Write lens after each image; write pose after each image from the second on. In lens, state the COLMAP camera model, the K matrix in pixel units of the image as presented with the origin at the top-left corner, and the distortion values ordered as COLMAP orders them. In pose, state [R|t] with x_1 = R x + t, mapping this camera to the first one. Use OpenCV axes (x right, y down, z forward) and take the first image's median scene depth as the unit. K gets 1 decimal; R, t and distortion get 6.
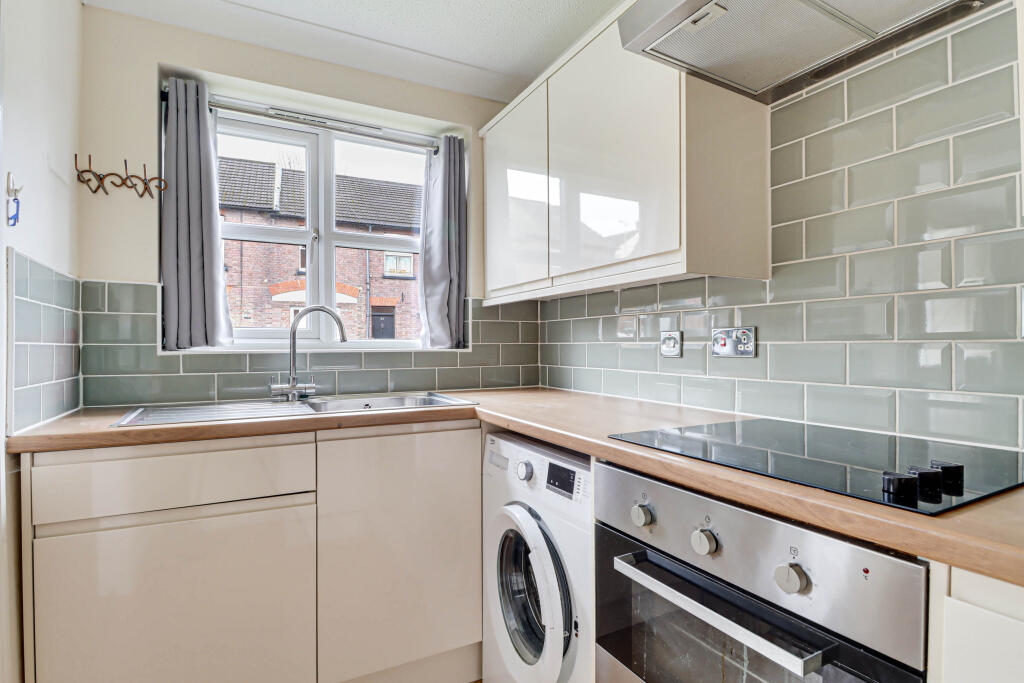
lens RADIAL K [[509.6, 0, 506.7], [0, 509.6, 347.1], [0, 0, 1]] dist [-0.003213, -0.005917]
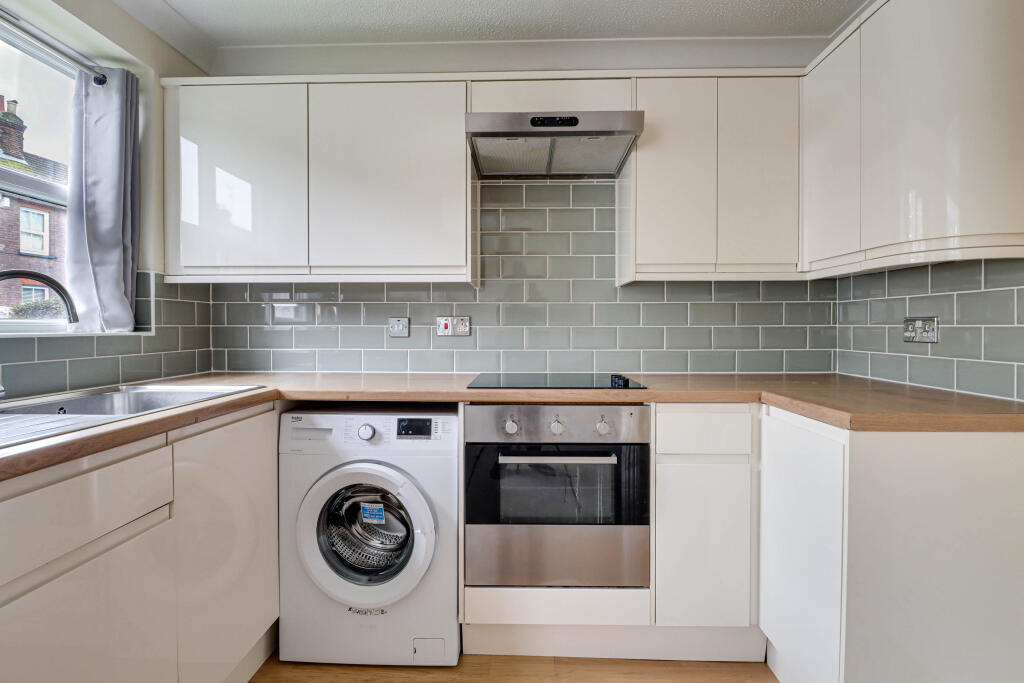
lens RADIAL K [[509.6, 0, 514.6], [0, 509.6, 330.6], [0, 0, 1]] dist [-0.003213, -0.005917]
pose [[0.488950, -0.003335, 0.872305, -0.515910], [0.002053, 0.999994, 0.002672, 0.000081], [-0.872309, 0.000484, 0.488954, 0.065078]]
